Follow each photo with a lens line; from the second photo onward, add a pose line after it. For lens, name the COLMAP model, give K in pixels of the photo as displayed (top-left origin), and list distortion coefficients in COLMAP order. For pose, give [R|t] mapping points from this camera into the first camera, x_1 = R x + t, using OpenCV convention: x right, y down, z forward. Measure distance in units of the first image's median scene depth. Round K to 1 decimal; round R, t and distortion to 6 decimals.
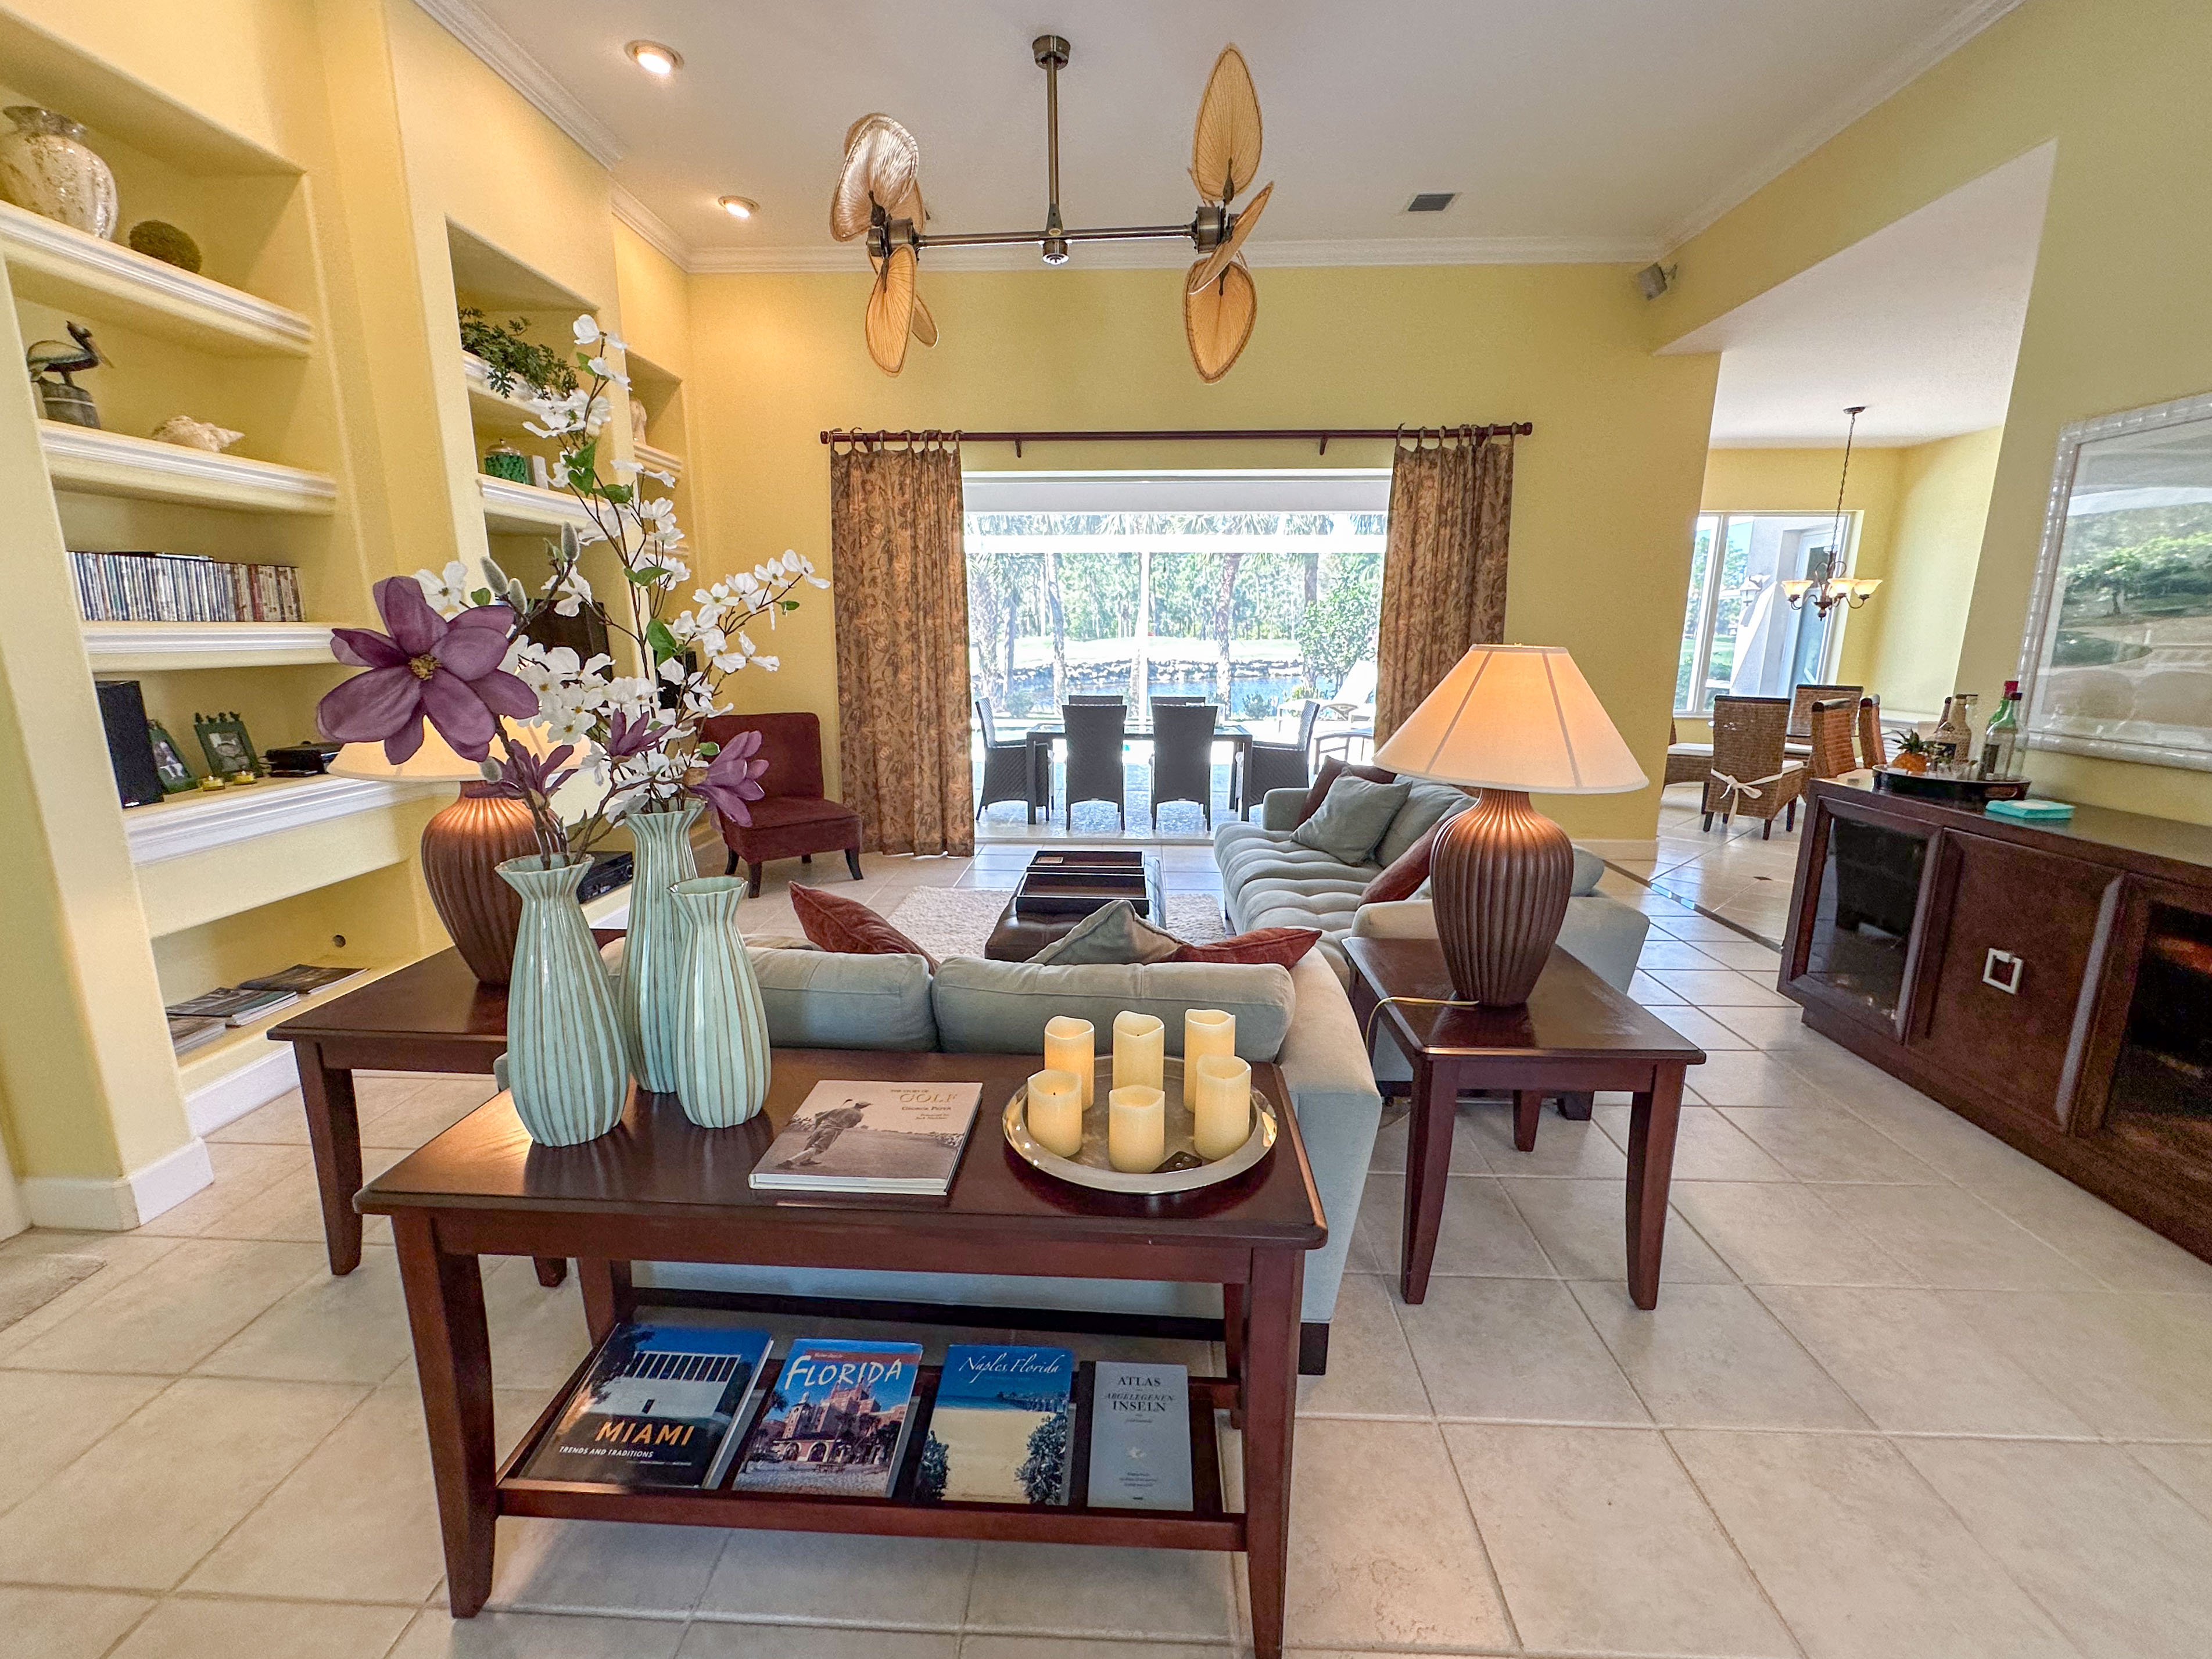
lens RADIAL K [[922.9, 0, 1106.0], [0, 922.9, 829.5], [0, 0, 1]] dist [-0.002648, -0.000036]
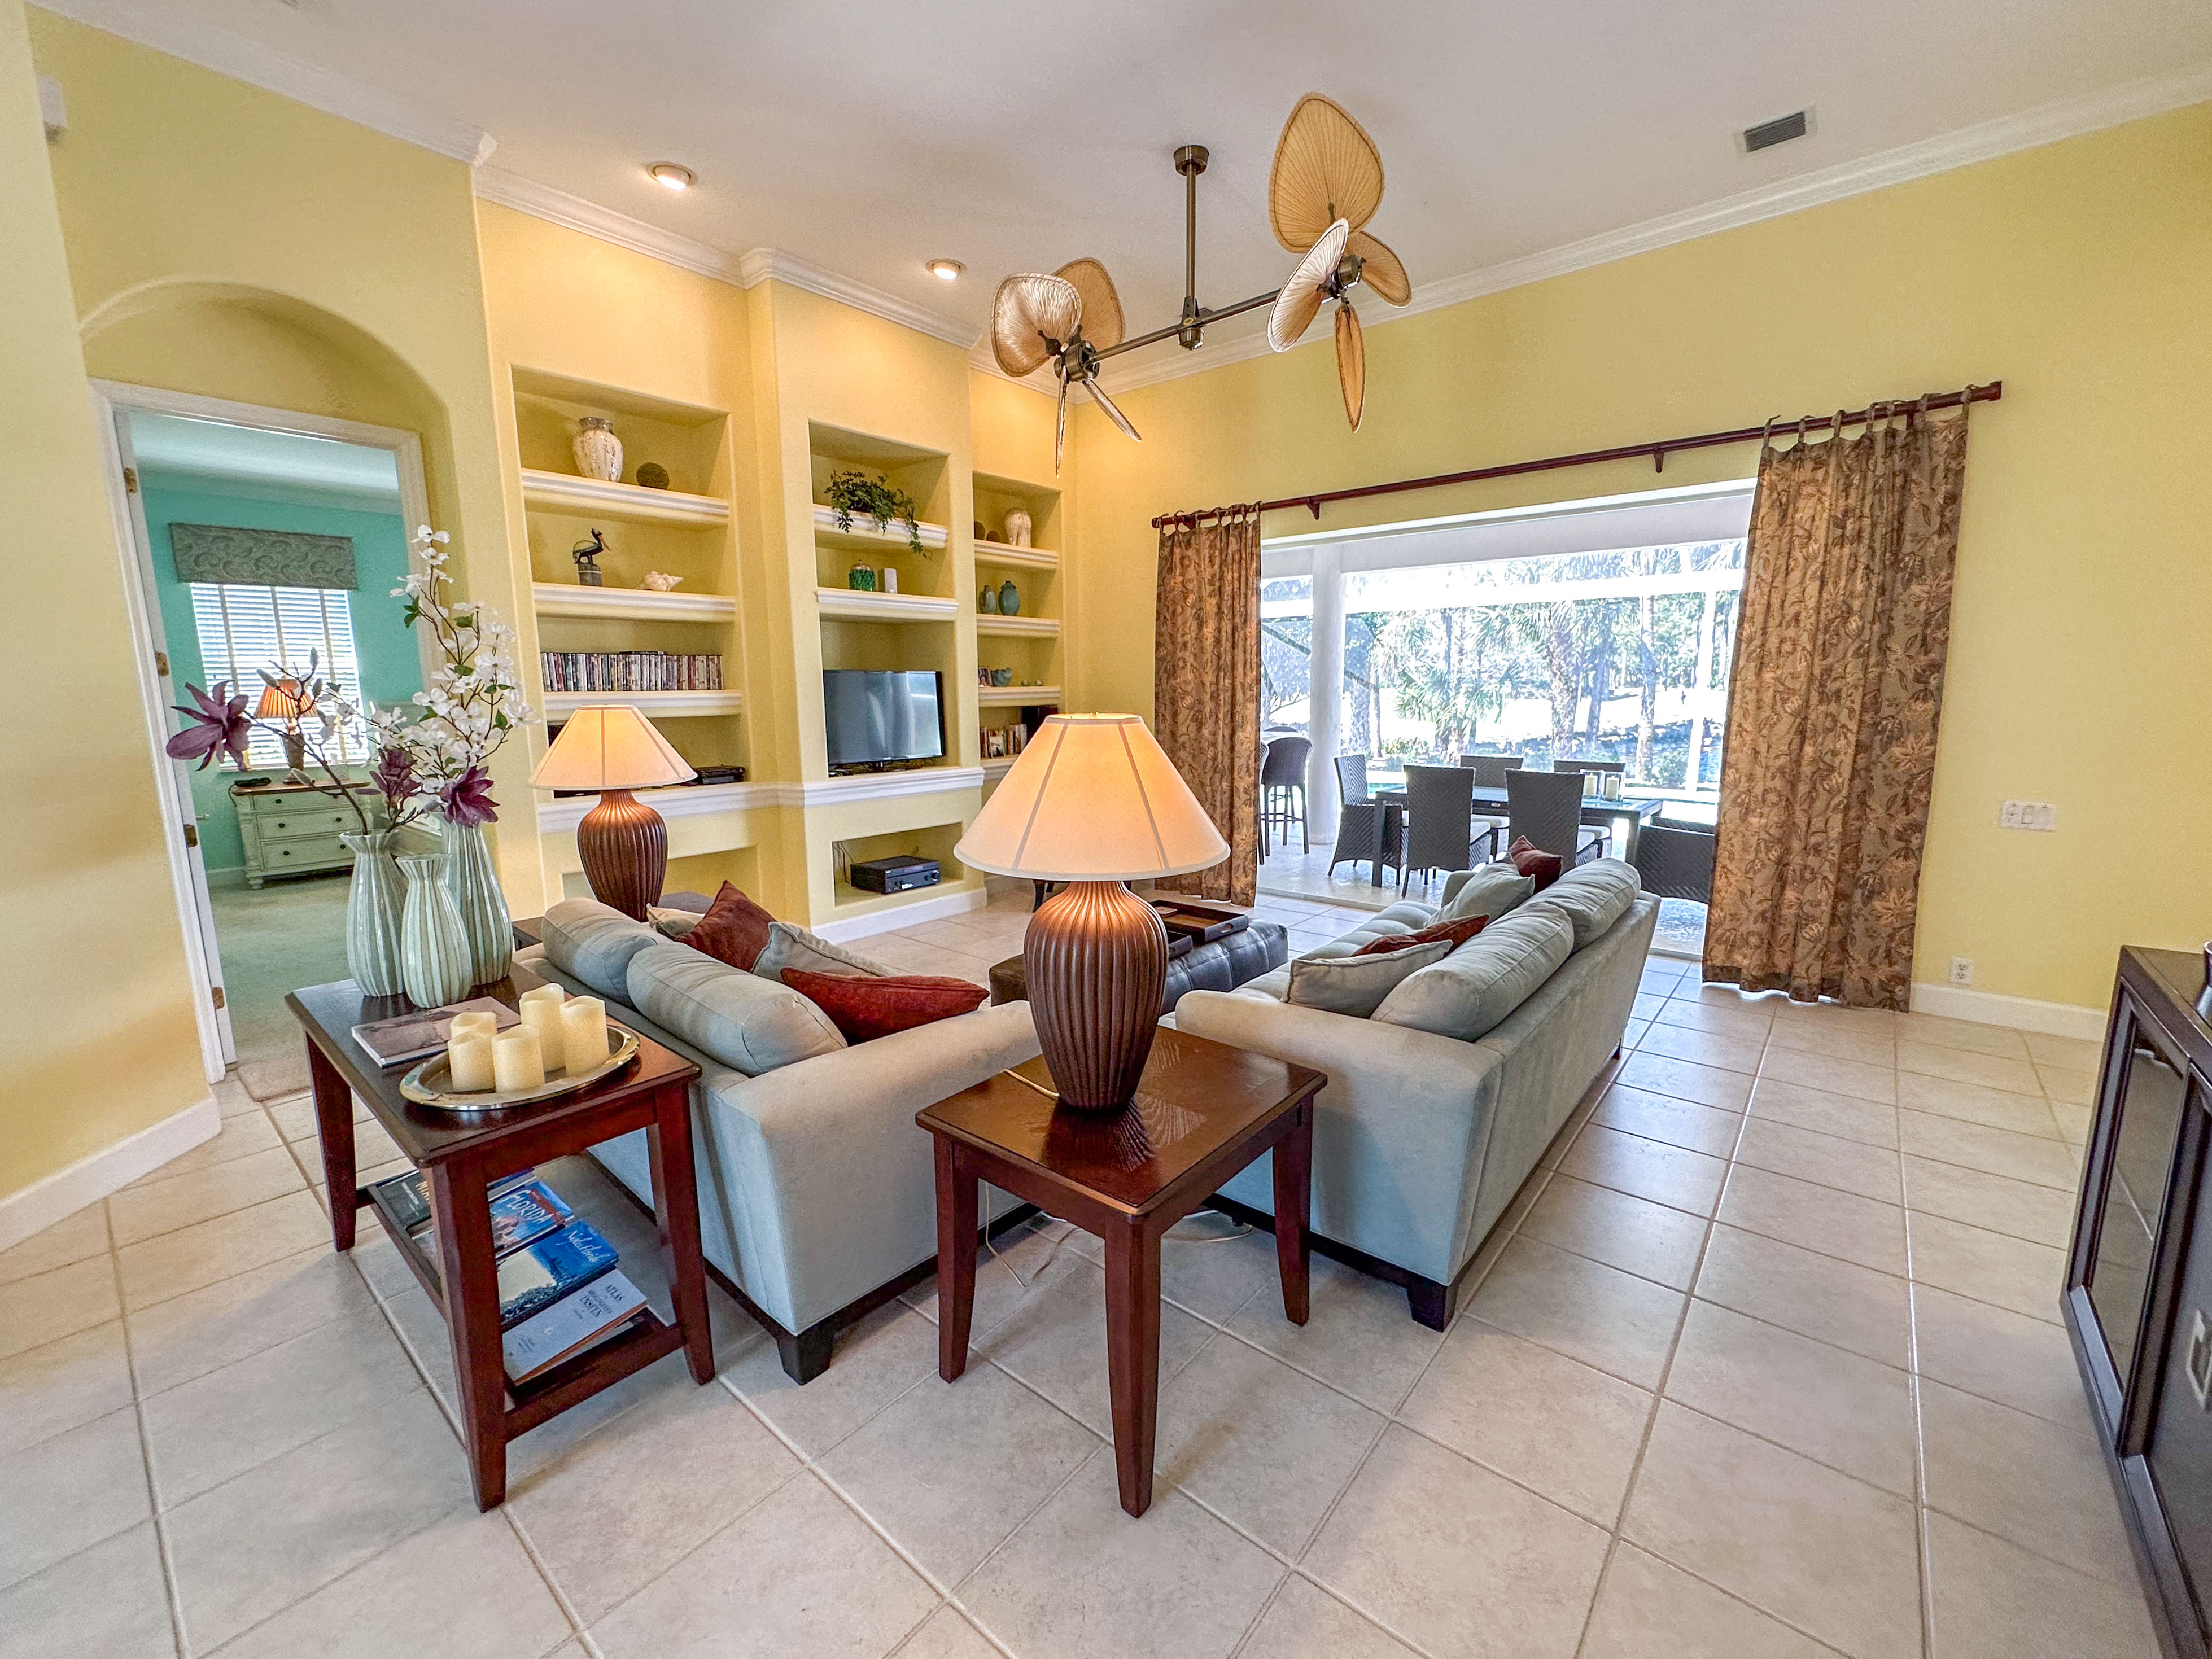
lens RADIAL K [[903.0, 0, 1106.0], [0, 903.0, 829.5], [0, 0, 1]] dist [-0.001693, -0.000351]
pose [[0.792902, 0.087892, -0.602977, 0.360252], [-0.119249, 0.992791, -0.012097, -0.027558], [0.597567, 0.081496, 0.797667, 0.104539]]
